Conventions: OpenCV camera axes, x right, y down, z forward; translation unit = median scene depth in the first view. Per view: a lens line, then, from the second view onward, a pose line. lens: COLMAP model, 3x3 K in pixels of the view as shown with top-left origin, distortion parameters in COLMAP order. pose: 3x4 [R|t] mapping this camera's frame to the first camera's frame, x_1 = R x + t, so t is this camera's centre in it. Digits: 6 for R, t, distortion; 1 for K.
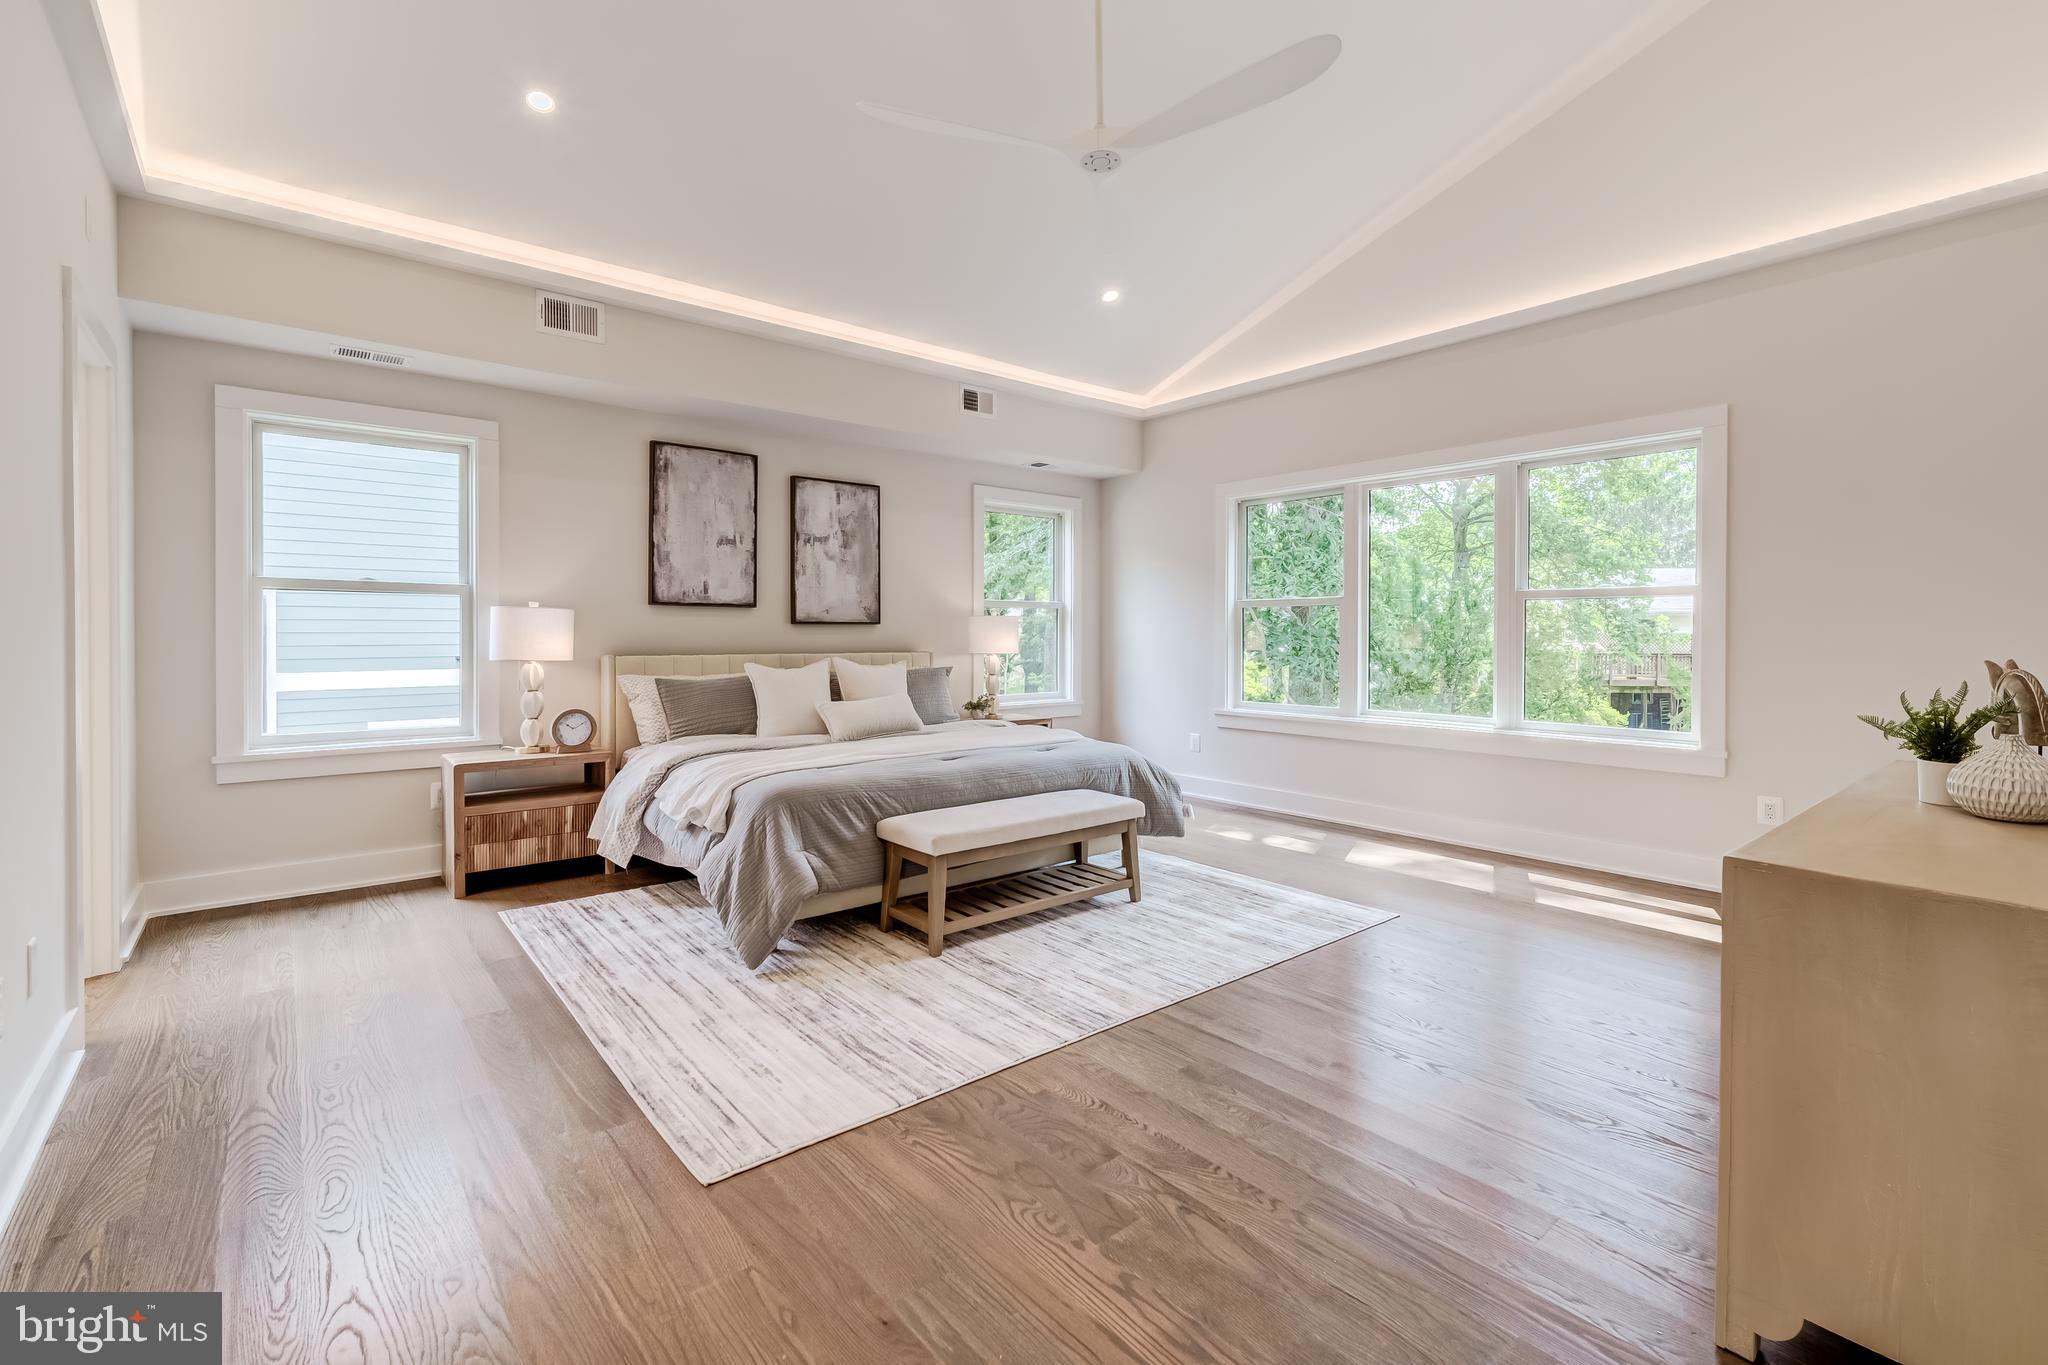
lens RADIAL K [[895.3, 0, 1033.4], [0, 895.3, 643.1], [0, 0, 1]] dist [-0.000304, 0.000570]
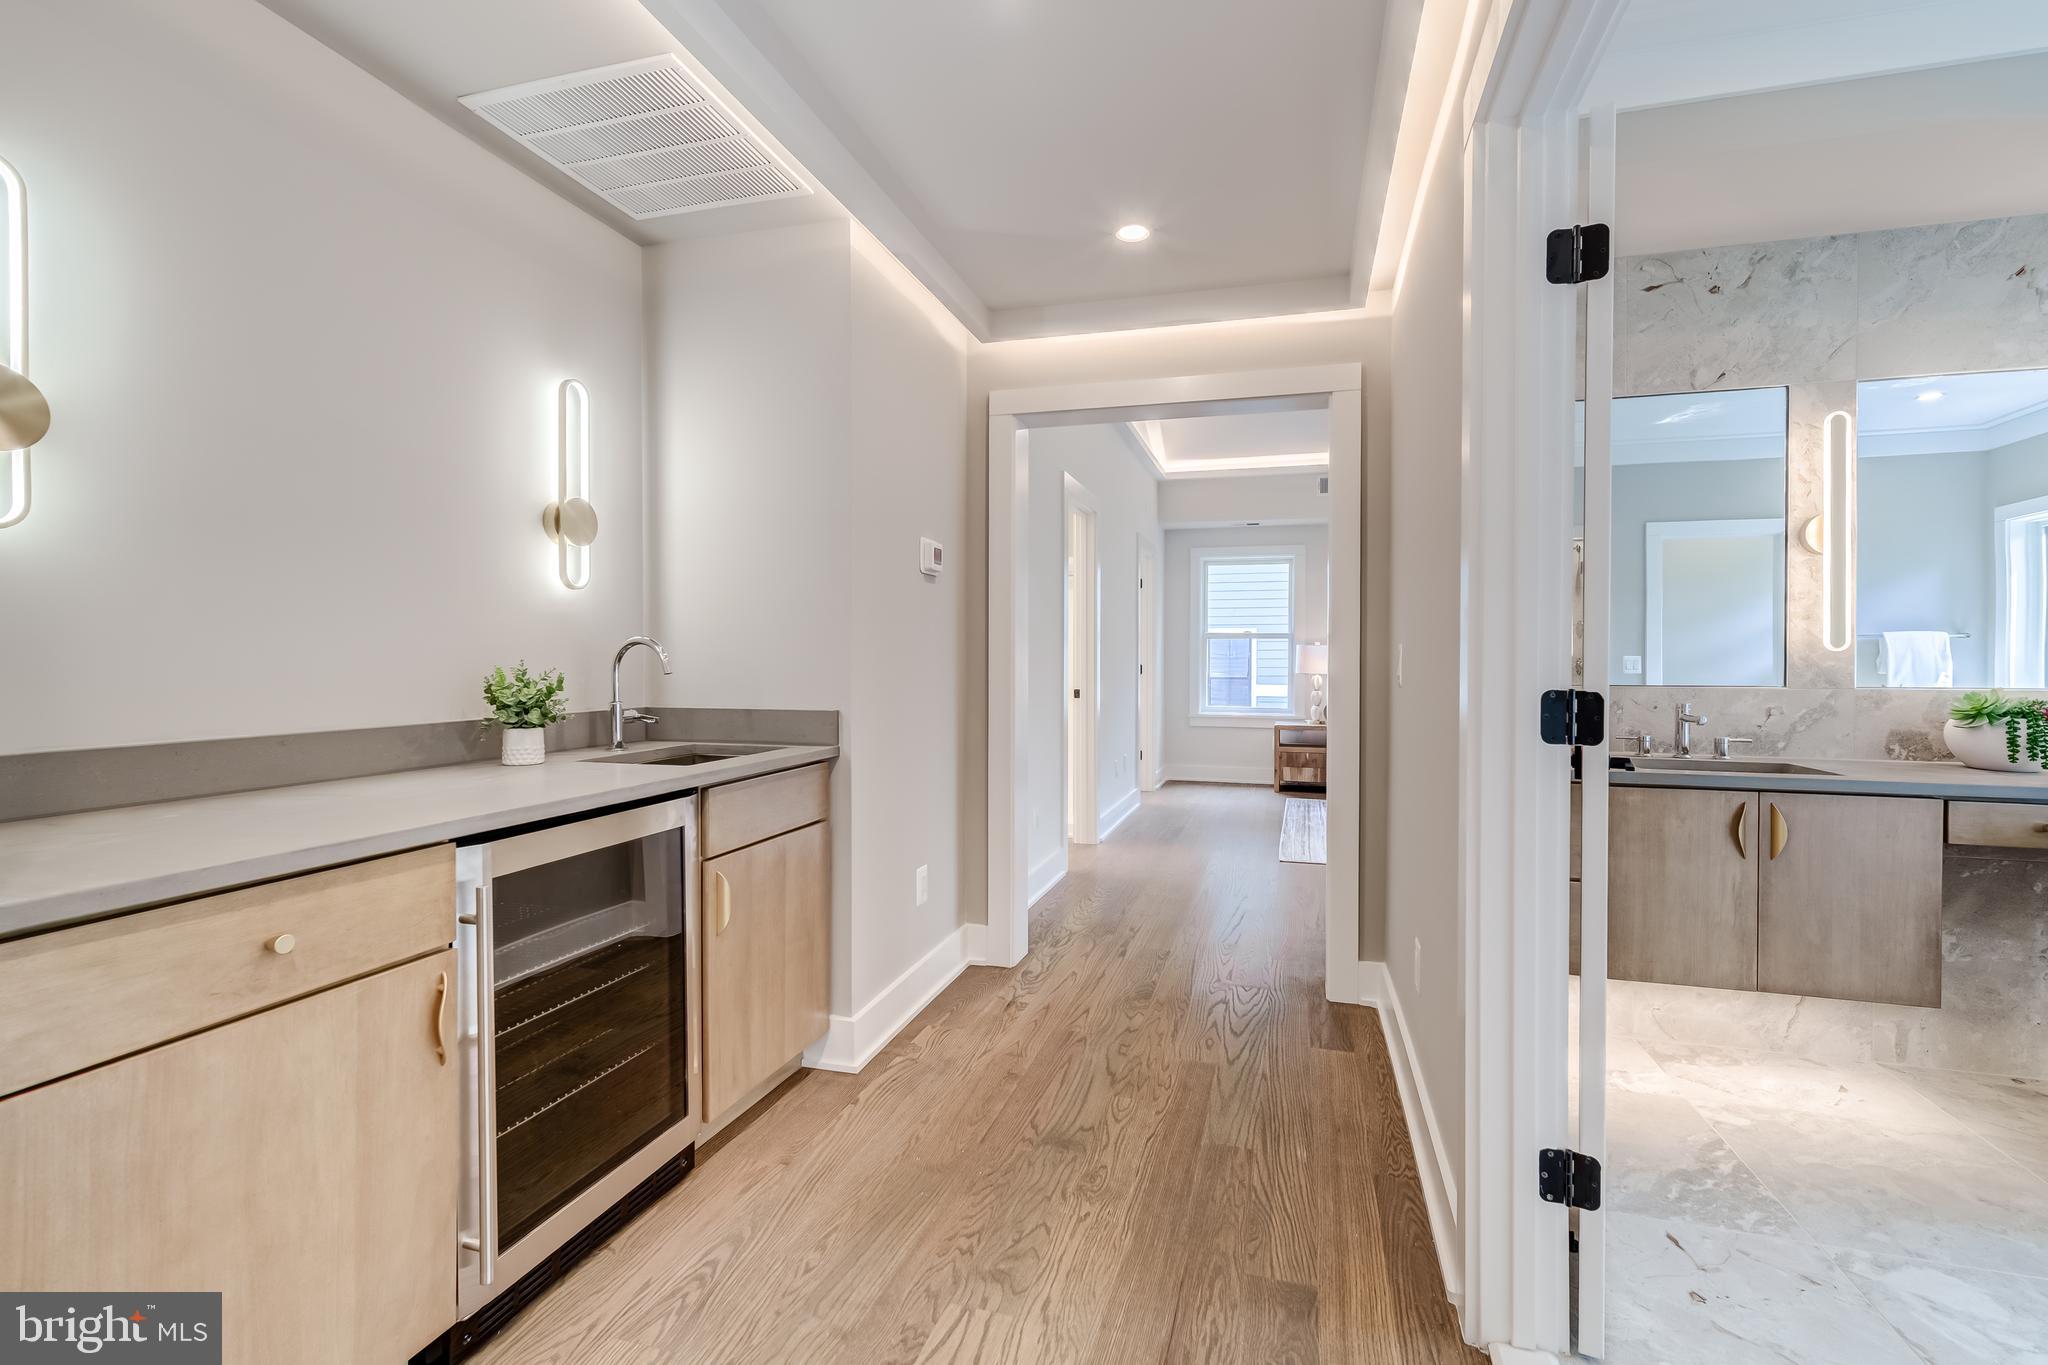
lens RADIAL K [[895.3, 0, 1030.9], [0, 895.3, 671.2], [0, 0, 1]] dist [-0.000304, 0.000570]
pose [[0.555254, 0.011523, -0.831601, 0.681247], [-0.009407, 0.999927, 0.007575, 0.006032], [0.831628, 0.003617, 0.555322, -0.536771]]
